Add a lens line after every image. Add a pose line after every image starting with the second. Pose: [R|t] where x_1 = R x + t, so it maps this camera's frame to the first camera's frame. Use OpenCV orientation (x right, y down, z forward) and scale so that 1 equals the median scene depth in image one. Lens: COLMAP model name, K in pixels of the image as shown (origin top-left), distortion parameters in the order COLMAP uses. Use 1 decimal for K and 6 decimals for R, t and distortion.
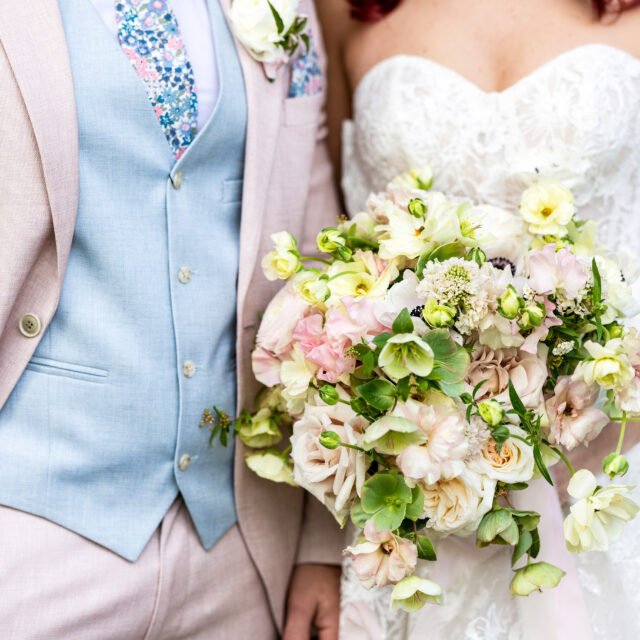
lens RADIAL K [[2218.1, 0, 320.0], [0, 2218.1, 320.0], [0, 0, 1]] dist [-0.181913, -2.406981]
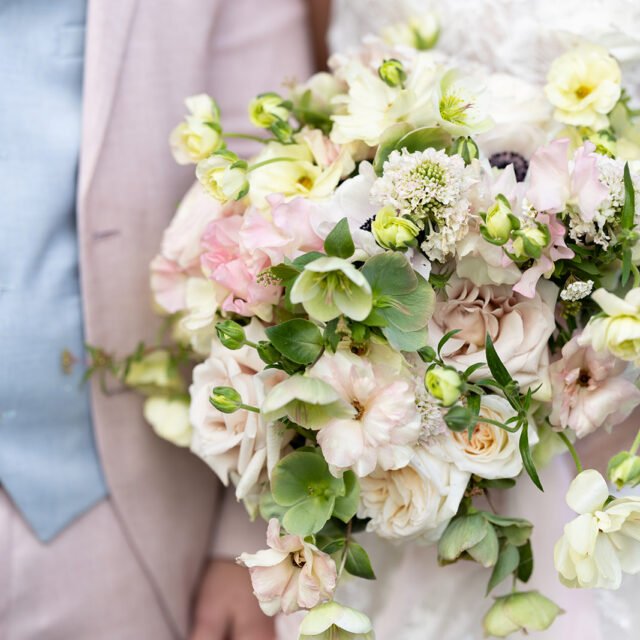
lens RADIAL K [[2218.1, 0, 320.0], [0, 2218.1, 320.0], [0, 0, 1]] dist [-0.181913, -2.406981]
pose [[0.991376, 0.073386, -0.108575, 0.104986], [-0.065557, 0.995101, 0.073999, -0.023744], [0.113474, -0.066243, 0.991330, 0.308036]]
